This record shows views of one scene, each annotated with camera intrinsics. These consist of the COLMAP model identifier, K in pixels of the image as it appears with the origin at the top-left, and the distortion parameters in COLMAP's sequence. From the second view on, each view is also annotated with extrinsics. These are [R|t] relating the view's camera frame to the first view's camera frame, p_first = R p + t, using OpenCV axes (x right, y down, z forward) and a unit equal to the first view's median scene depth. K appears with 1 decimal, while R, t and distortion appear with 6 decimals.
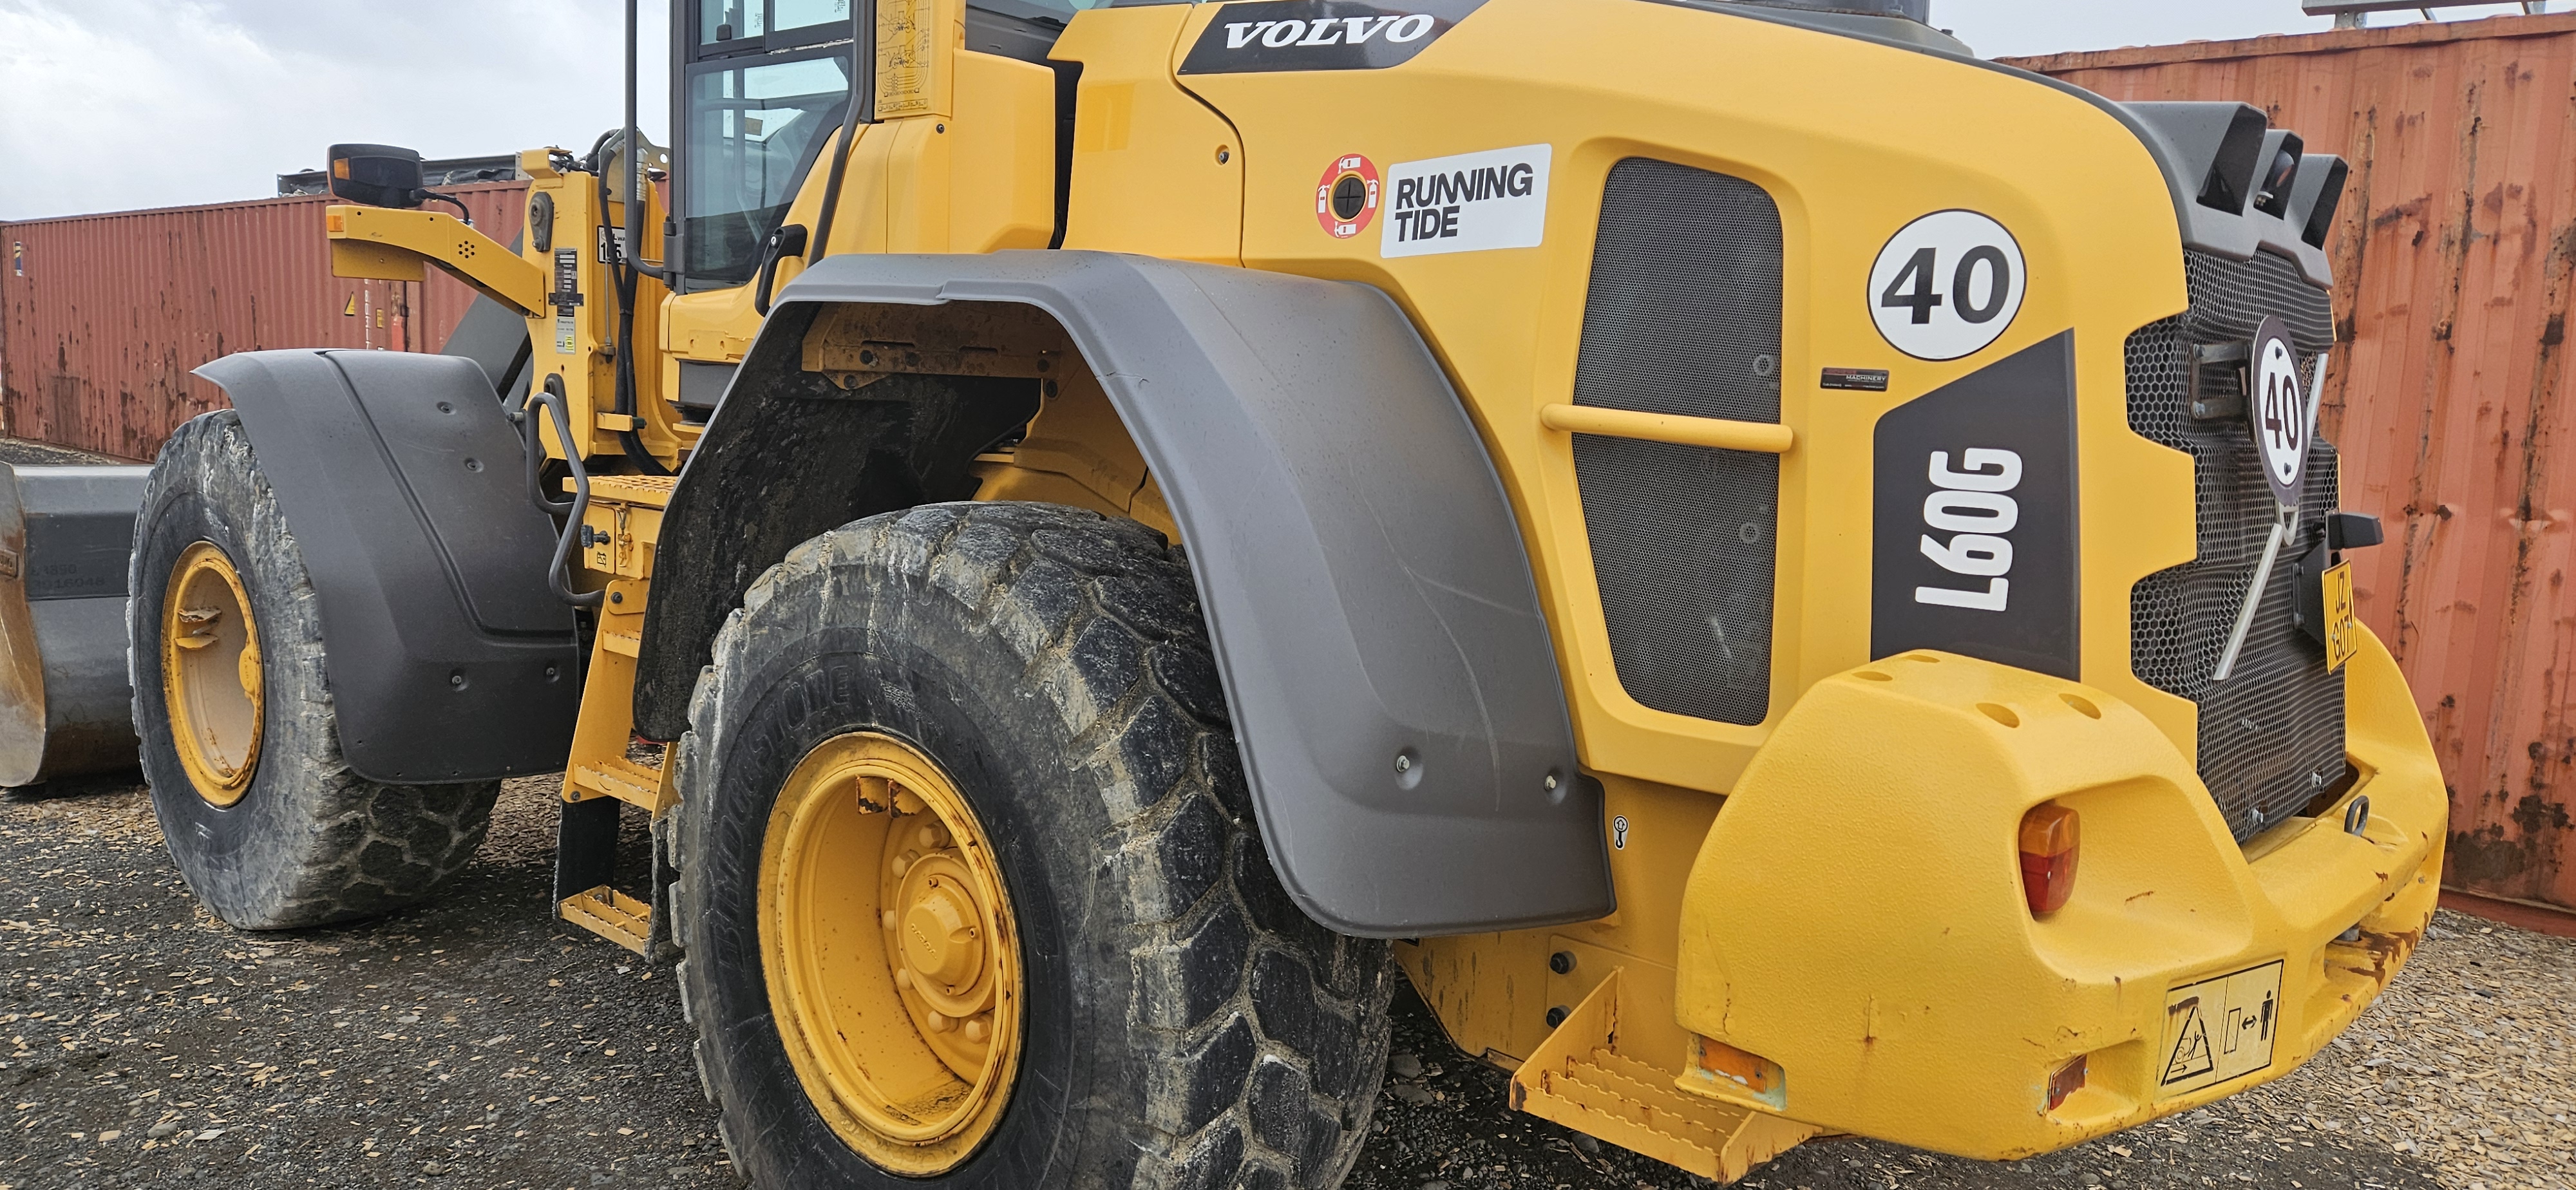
lens RADIAL K [[1677.8, 0, 1311.1], [0, 1677.8, 584.5], [0, 0, 1]] dist [0.047353, -0.022195]
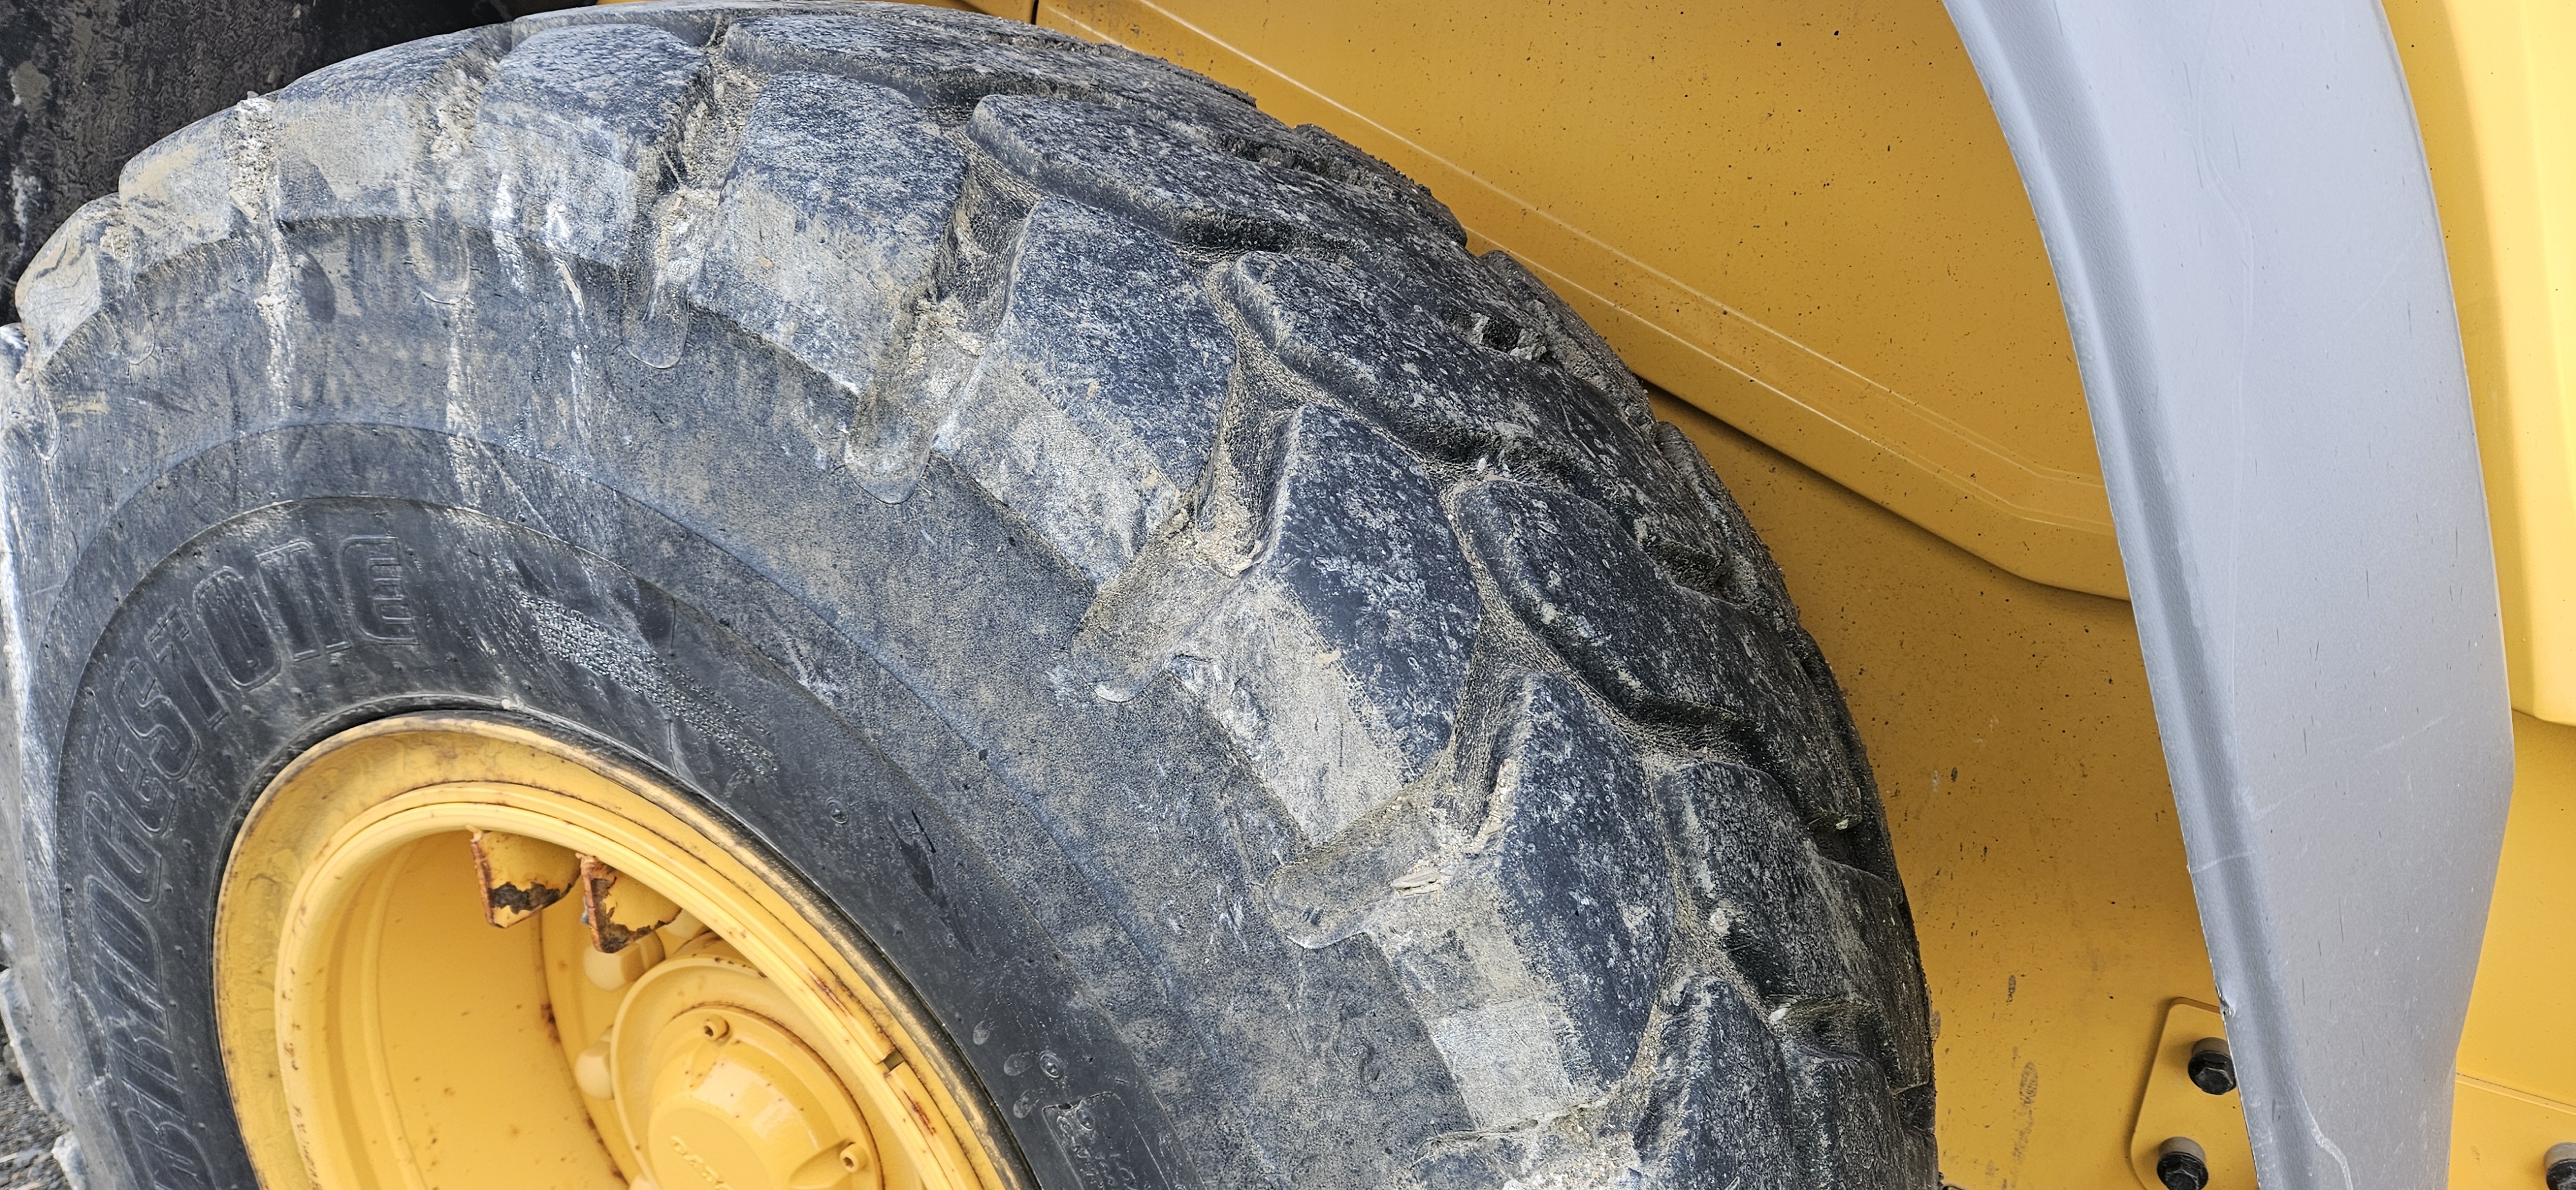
lens RADIAL K [[1677.8, 0, 1271.1], [0, 1677.8, 610.3], [0, 0, 1]] dist [0.047353, -0.022195]
pose [[0.971937, -0.081132, 0.220808, -0.197492], [0.016349, 0.959671, 0.280651, -0.029410], [-0.234673, -0.269165, 0.934066, 0.697008]]
